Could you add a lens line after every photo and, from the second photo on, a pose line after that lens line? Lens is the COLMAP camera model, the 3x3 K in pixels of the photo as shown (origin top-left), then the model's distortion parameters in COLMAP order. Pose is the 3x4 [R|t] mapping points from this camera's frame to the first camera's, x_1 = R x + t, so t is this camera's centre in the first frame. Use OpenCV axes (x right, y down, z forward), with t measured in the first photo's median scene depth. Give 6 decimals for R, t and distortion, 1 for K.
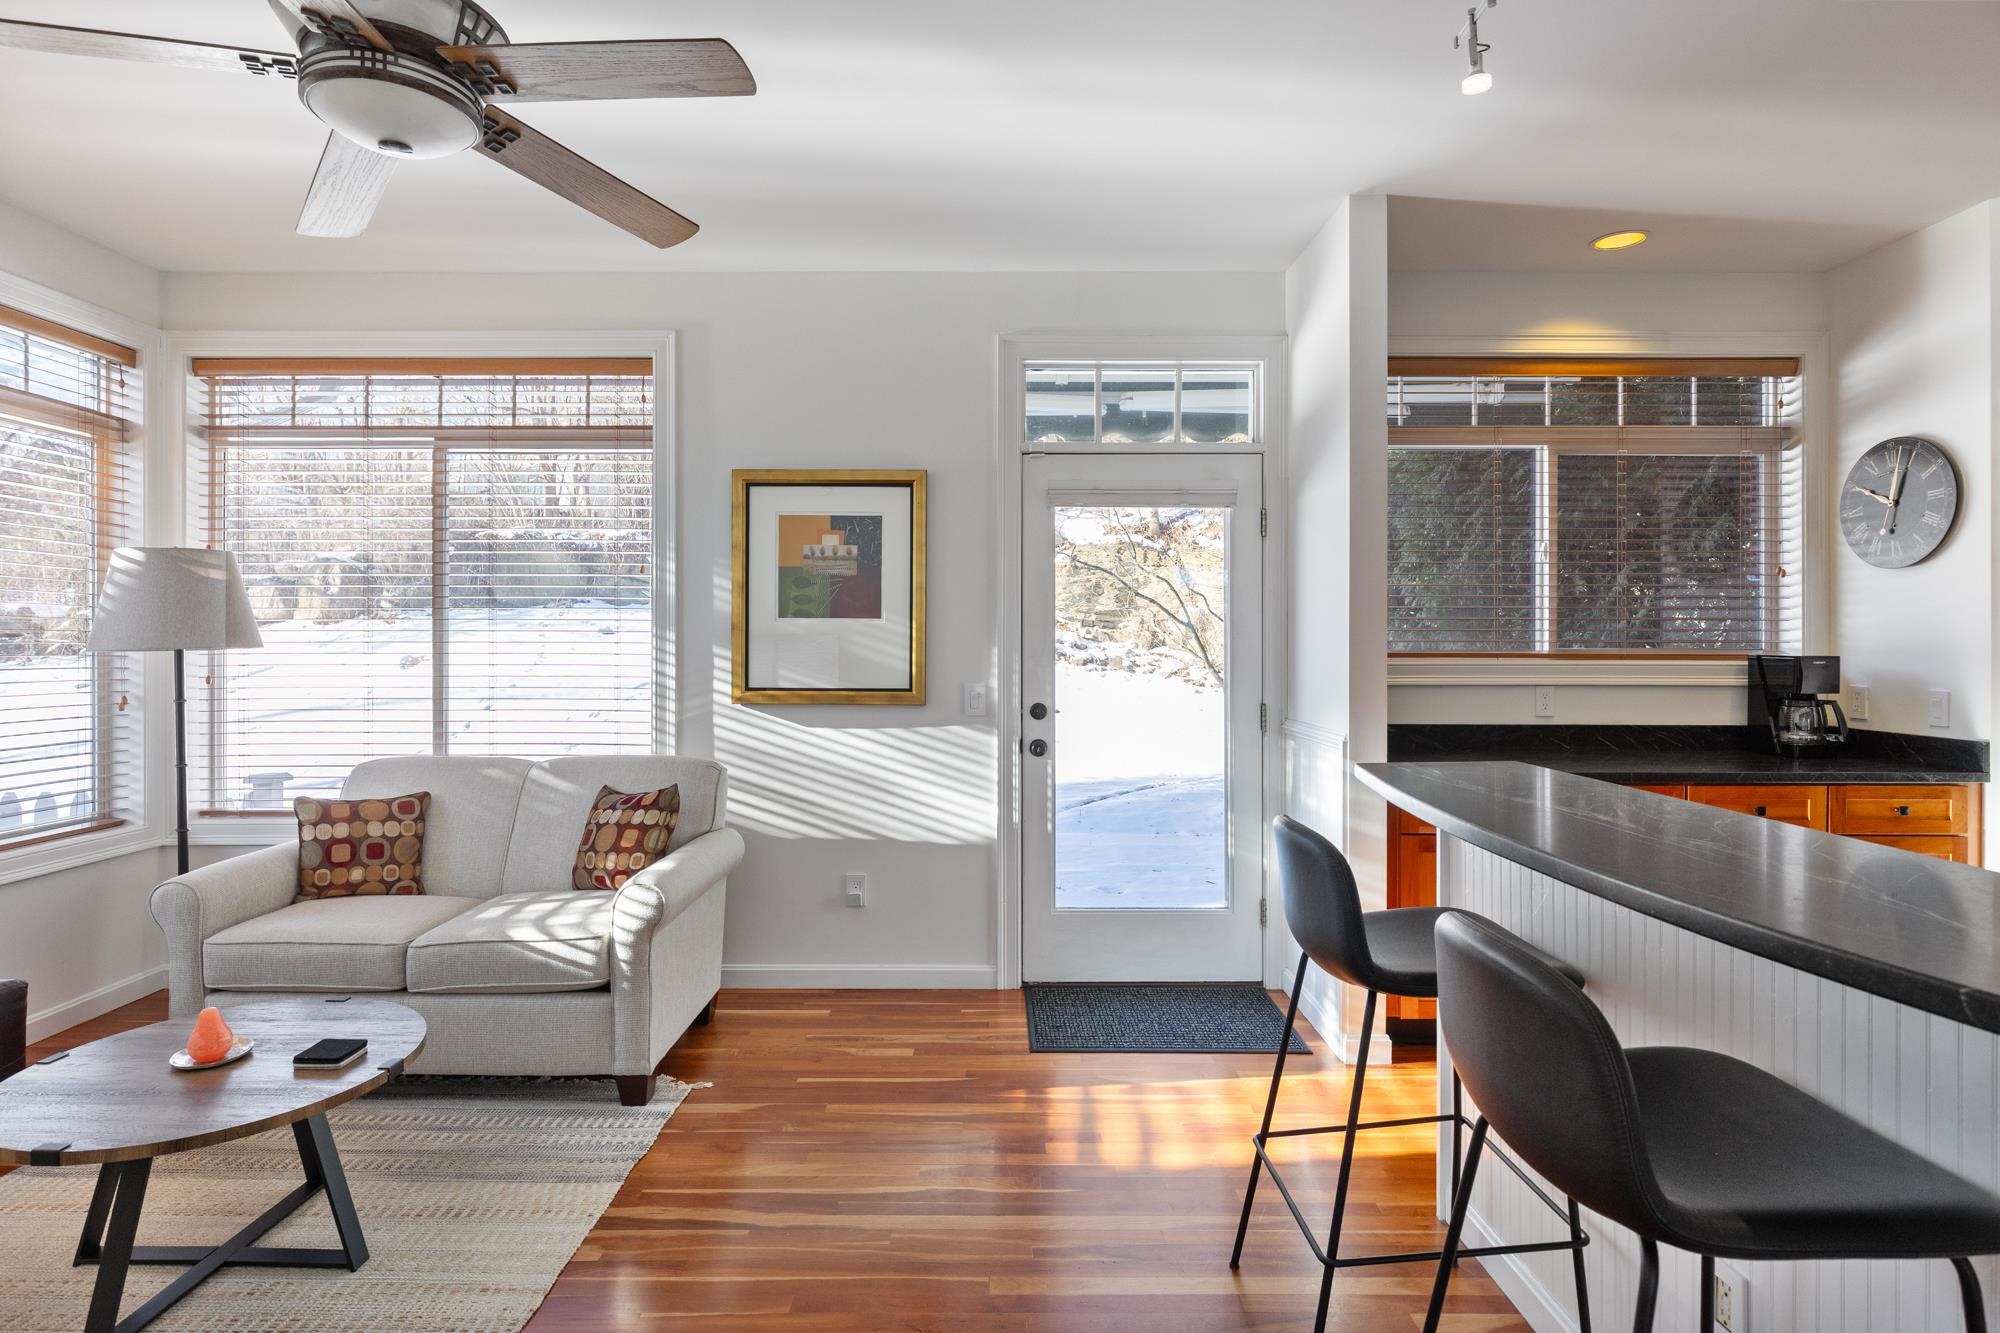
lens RADIAL K [[1018.0, 0, 992.0], [0, 1018.0, 644.3], [0, 0, 1]] dist [0.001441, -0.000427]
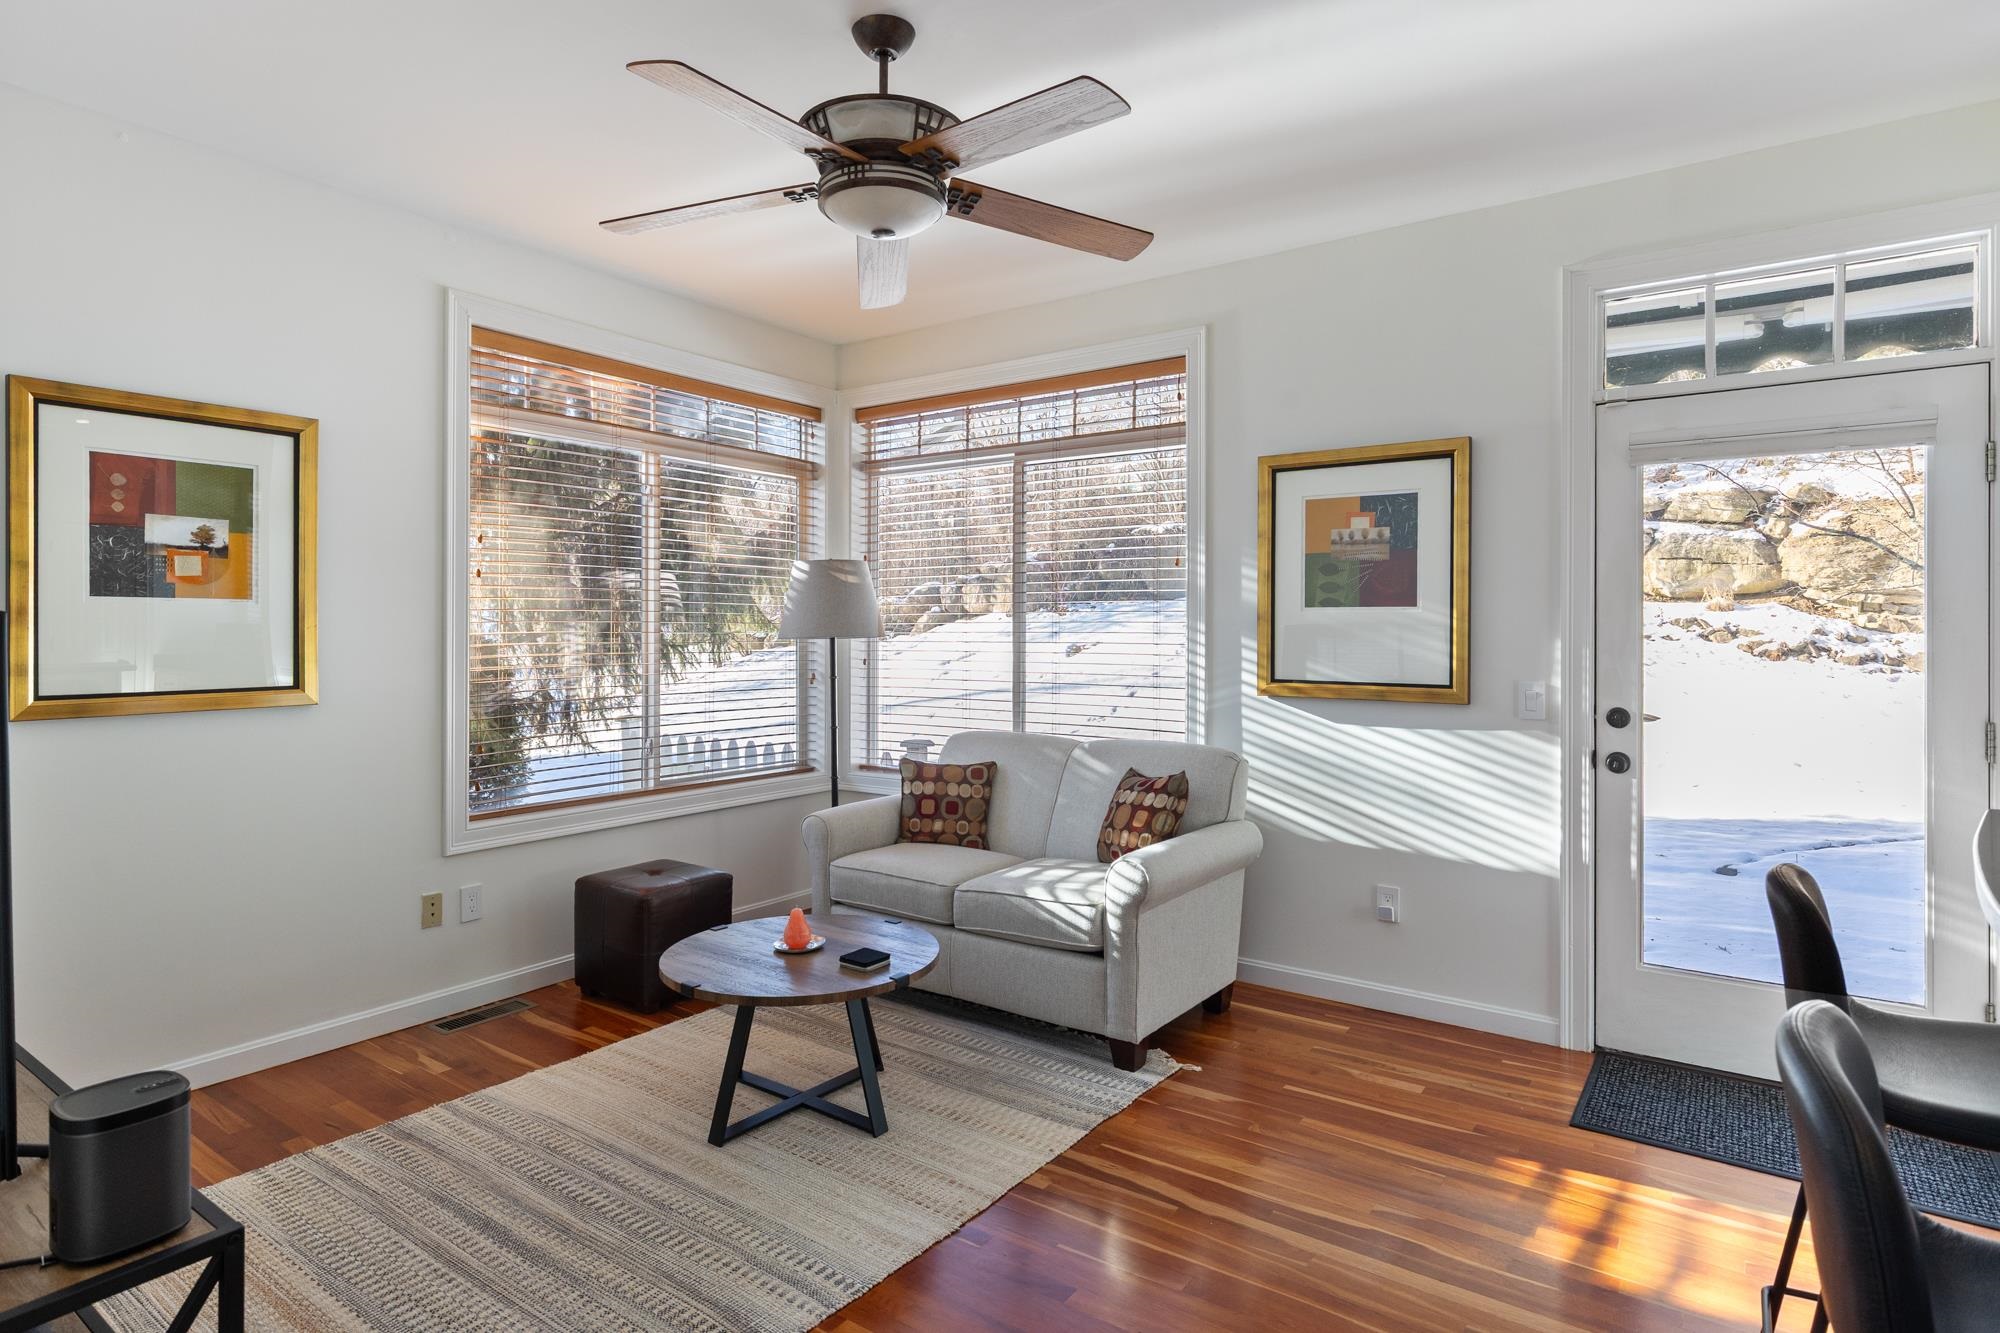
lens RADIAL K [[1075.4, 0, 994.6], [0, 1075.4, 630.9], [0, 0, 1]] dist [0.004358, -0.000033]
pose [[0.813088, 0.000405, -0.582141, 0.143523], [-0.002550, 0.999993, -0.002867, -0.000065], [0.582135, 0.003815, 0.813083, 0.007034]]
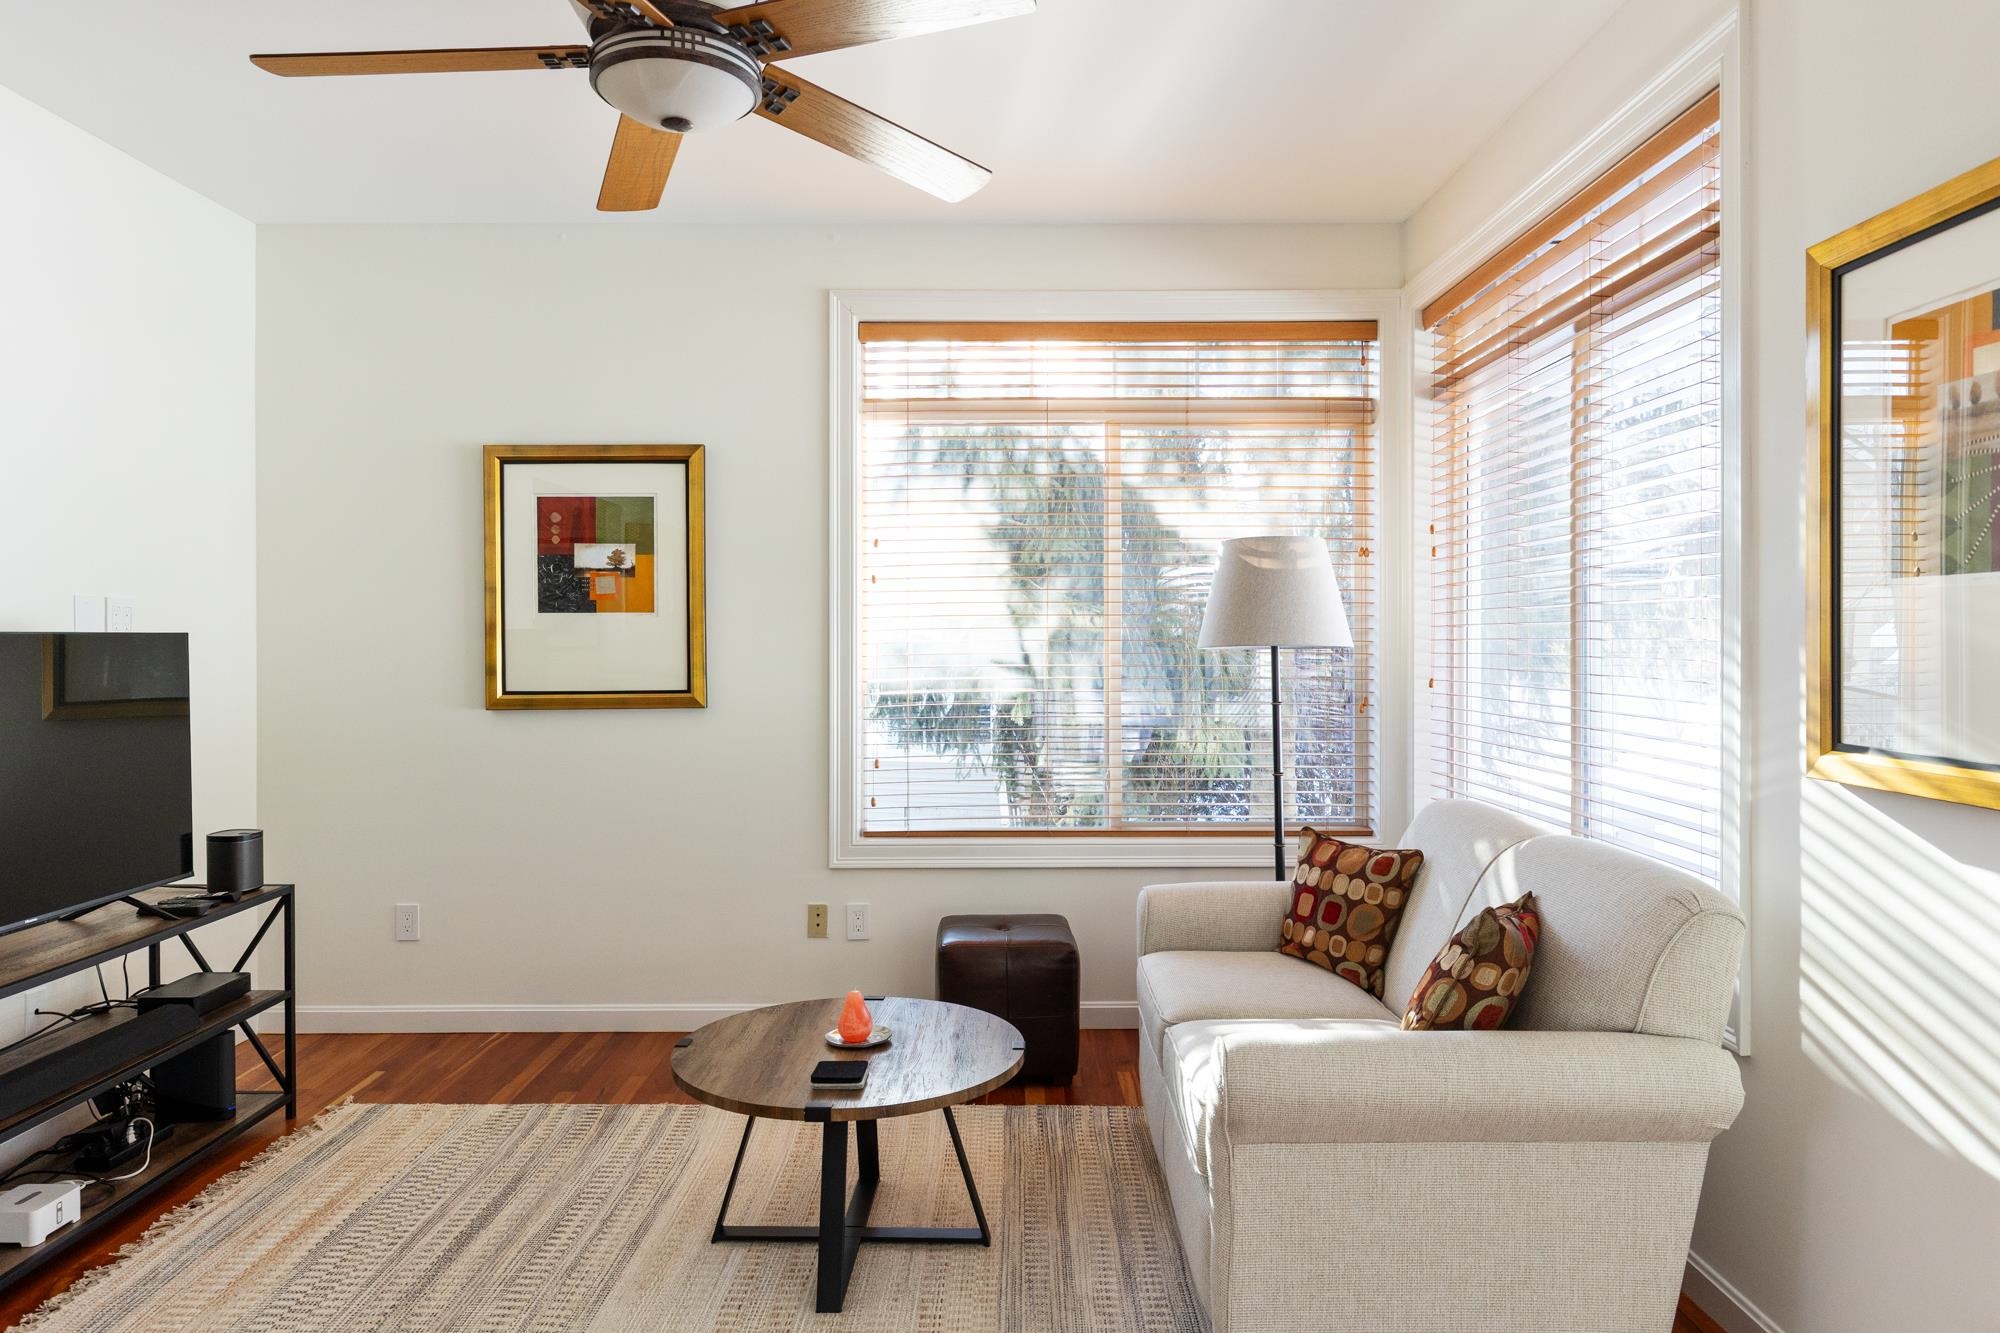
lens RADIAL K [[1269.3, 0, 997.1], [0, 1269.3, 646.2], [0, 0, 1]] dist [0.002991, -0.002596]
pose [[0.000020, 0.005451, -0.999985, 0.299729], [0.000299, 0.999985, 0.005451, -0.001927], [1.000000, -0.000299, 0.000018, 0.650540]]
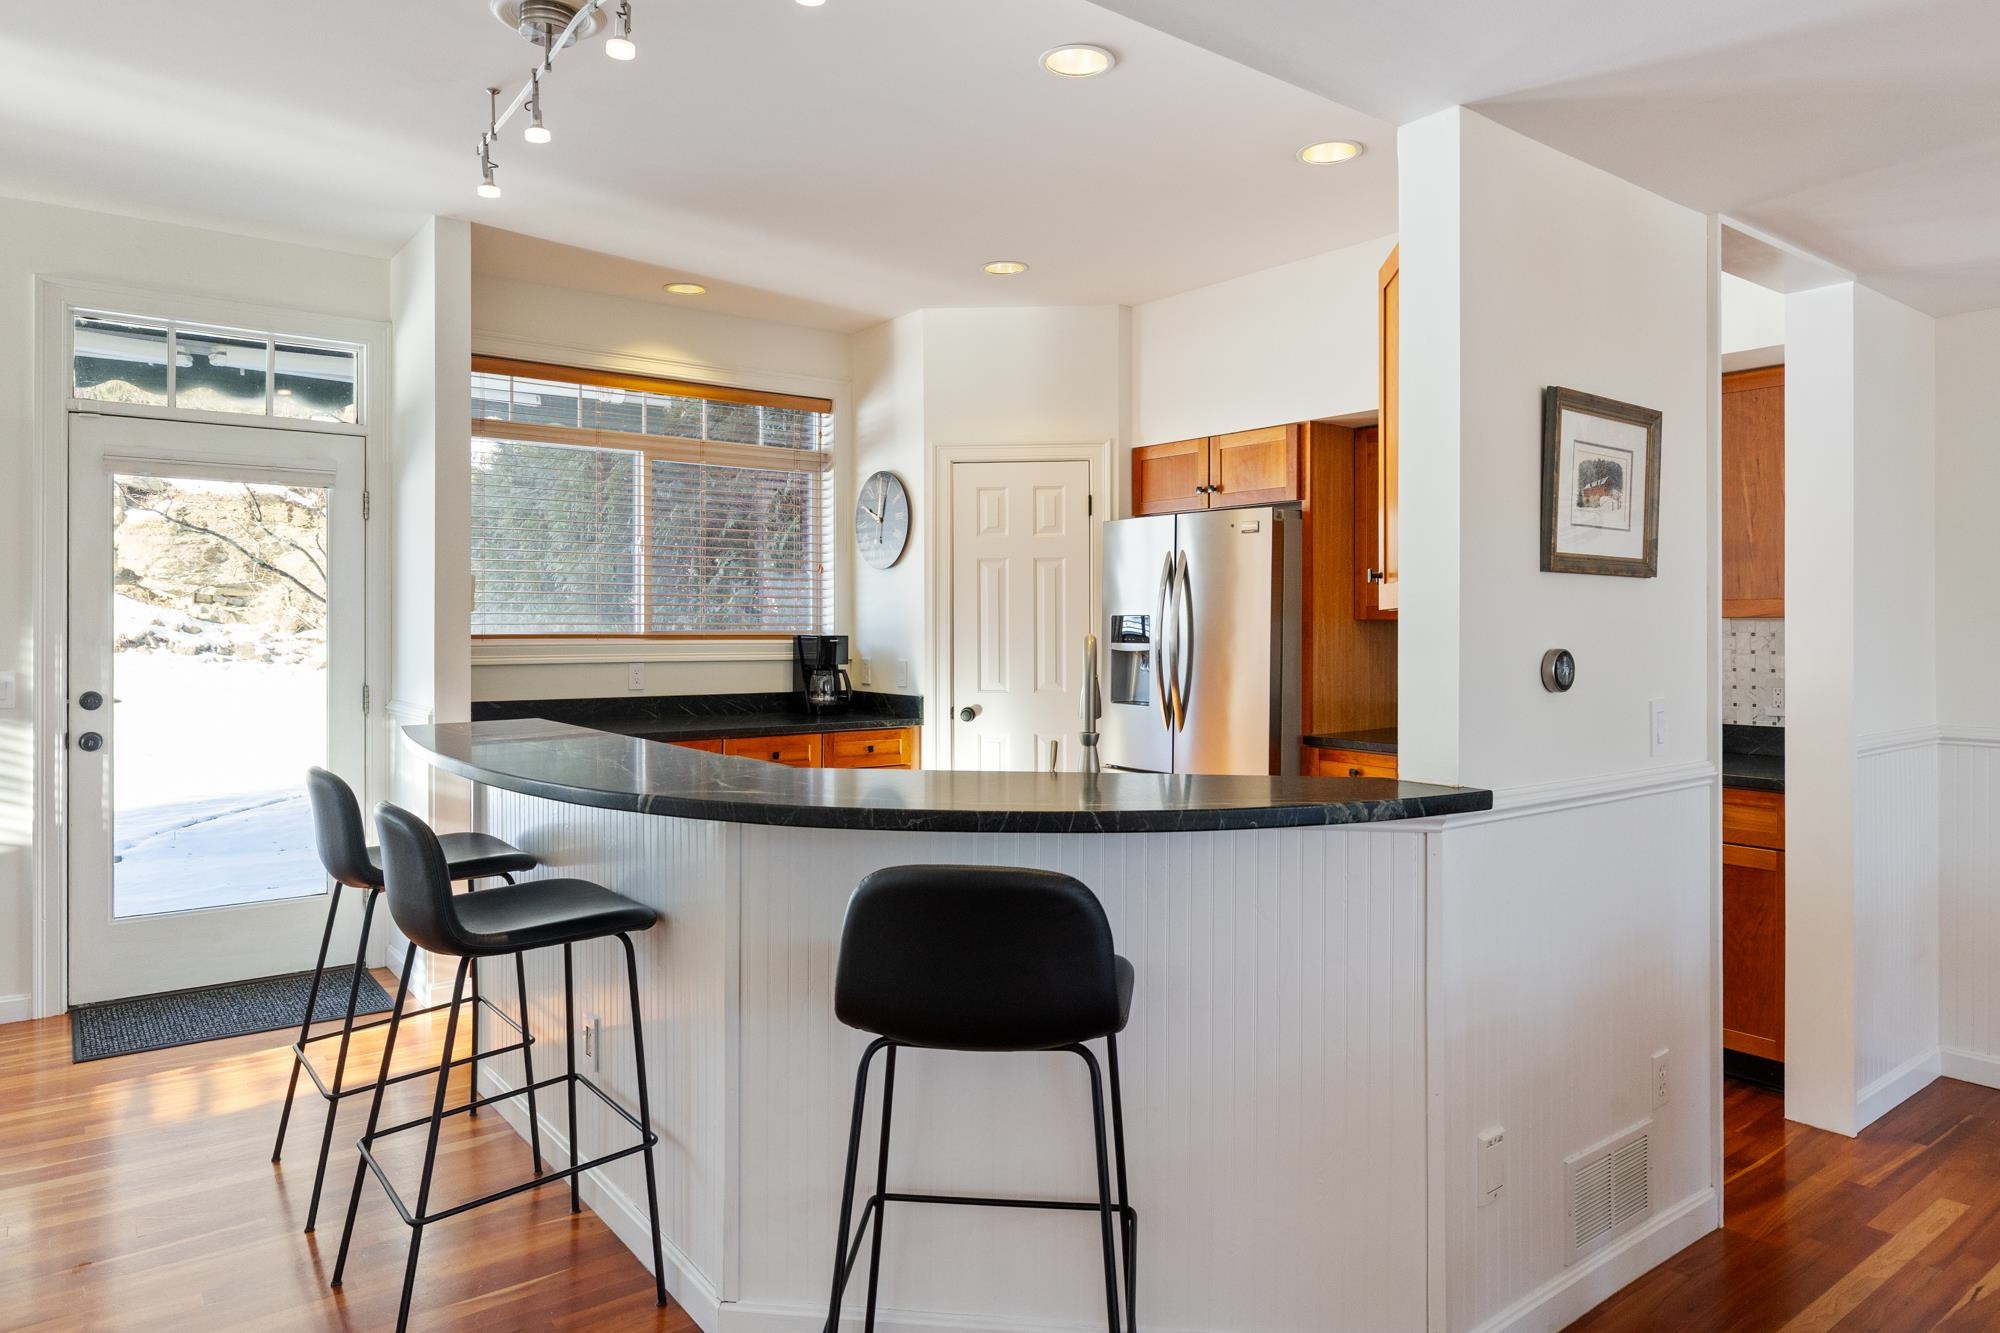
lens RADIAL K [[1246.4, 0, 987.8], [0, 1246.4, 627.9], [0, 0, 1]] dist [0.000515, -0.002559]
pose [[0.799168, 0.000037, 0.601107, 0.017644], [-0.000322, 1.000000, 0.000366, 0.001092], [-0.601107, -0.000486, 0.799168, -0.355459]]
